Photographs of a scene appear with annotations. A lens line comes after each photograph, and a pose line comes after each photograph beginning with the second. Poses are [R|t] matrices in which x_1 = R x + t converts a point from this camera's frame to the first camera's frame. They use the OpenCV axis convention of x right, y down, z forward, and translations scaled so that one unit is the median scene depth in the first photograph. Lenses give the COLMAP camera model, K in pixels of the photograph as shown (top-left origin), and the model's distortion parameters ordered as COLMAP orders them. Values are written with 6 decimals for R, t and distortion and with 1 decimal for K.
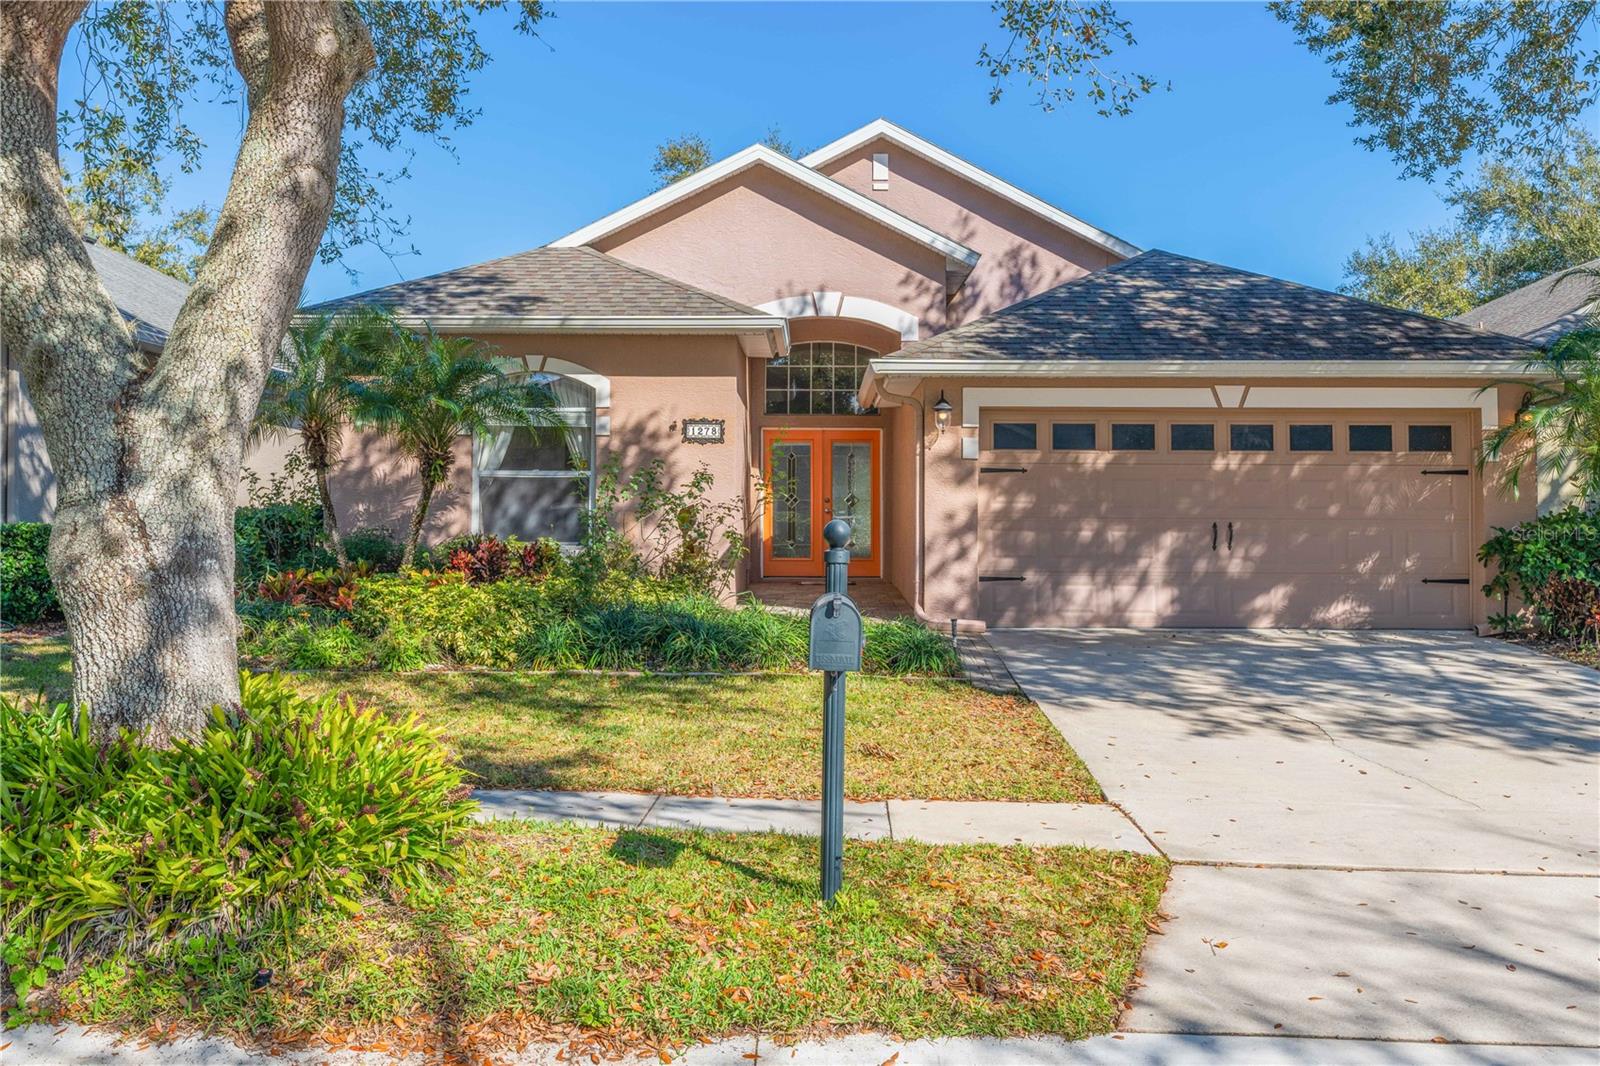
lens RADIAL K [[1430.7, 0, 799.6], [0, 1430.7, 531.7], [0, 0, 1]] dist [-0.014356, -0.005374]
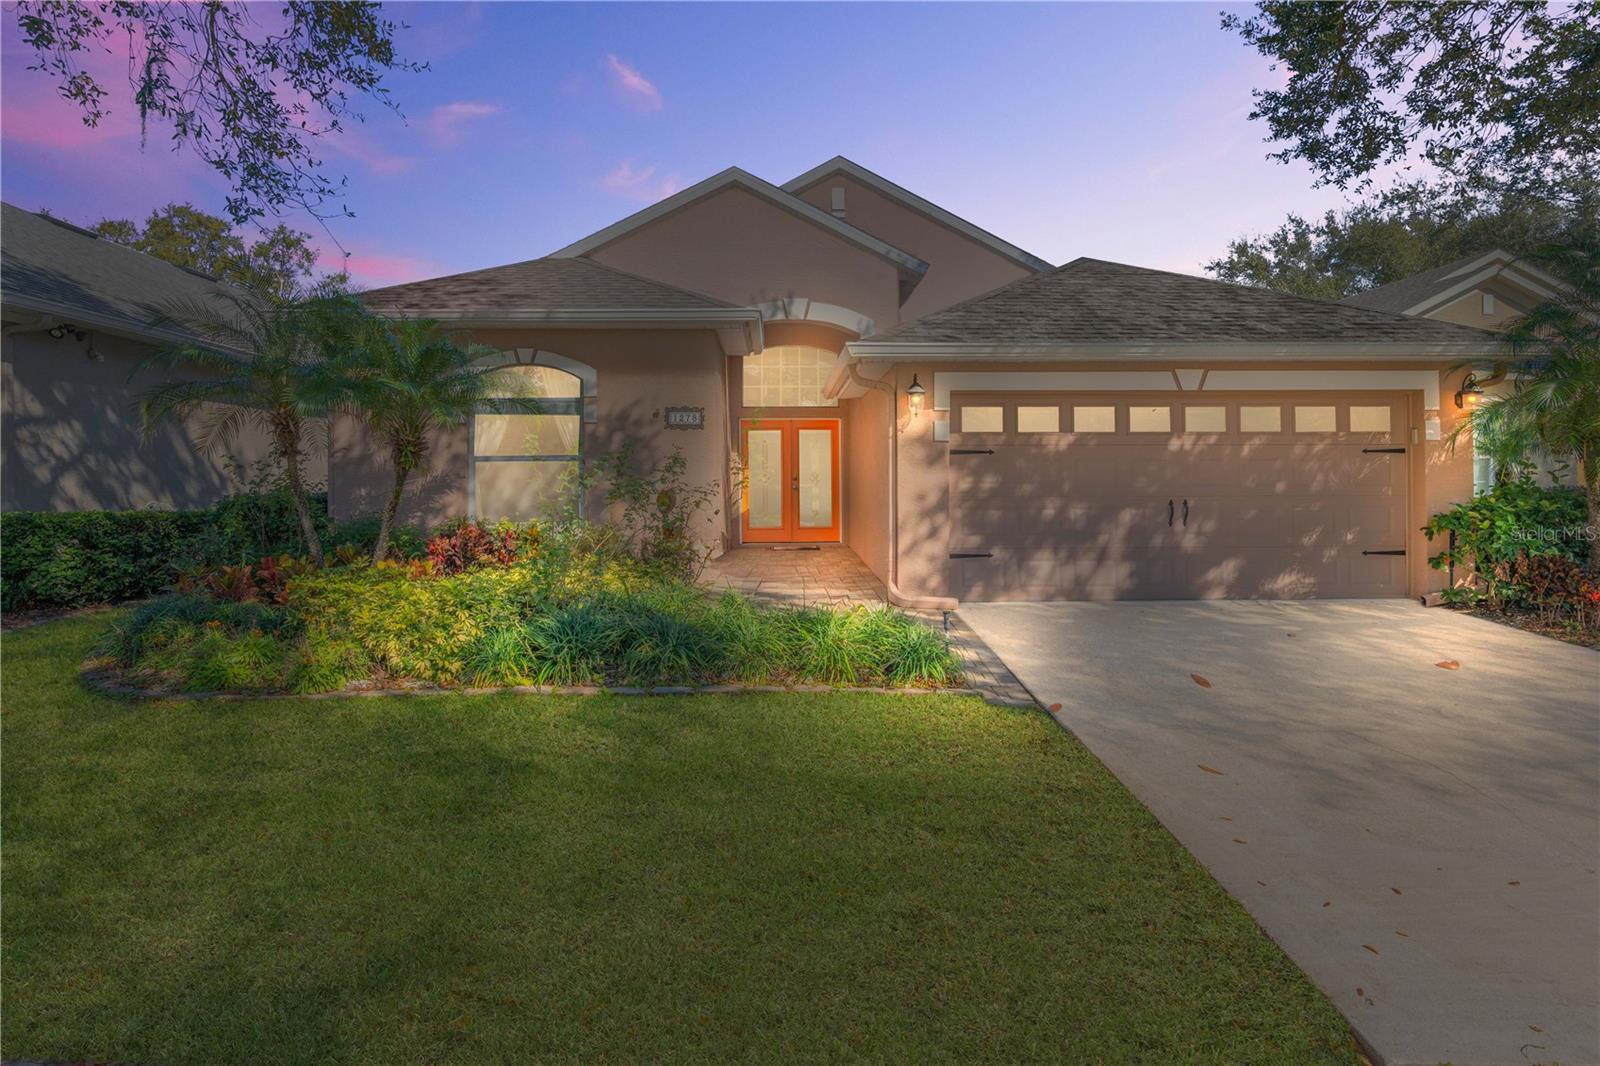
lens RADIAL K [[874.7, 0, 829.2], [0, 874.7, 463.8], [0, 0, 1]] dist [-0.006718, -0.000868]
pose [[0.997234, -0.008662, 0.073825, -0.008080], [0.011018, 0.999441, -0.031567, -0.015431], [-0.073510, 0.032293, 0.996771, 0.371470]]
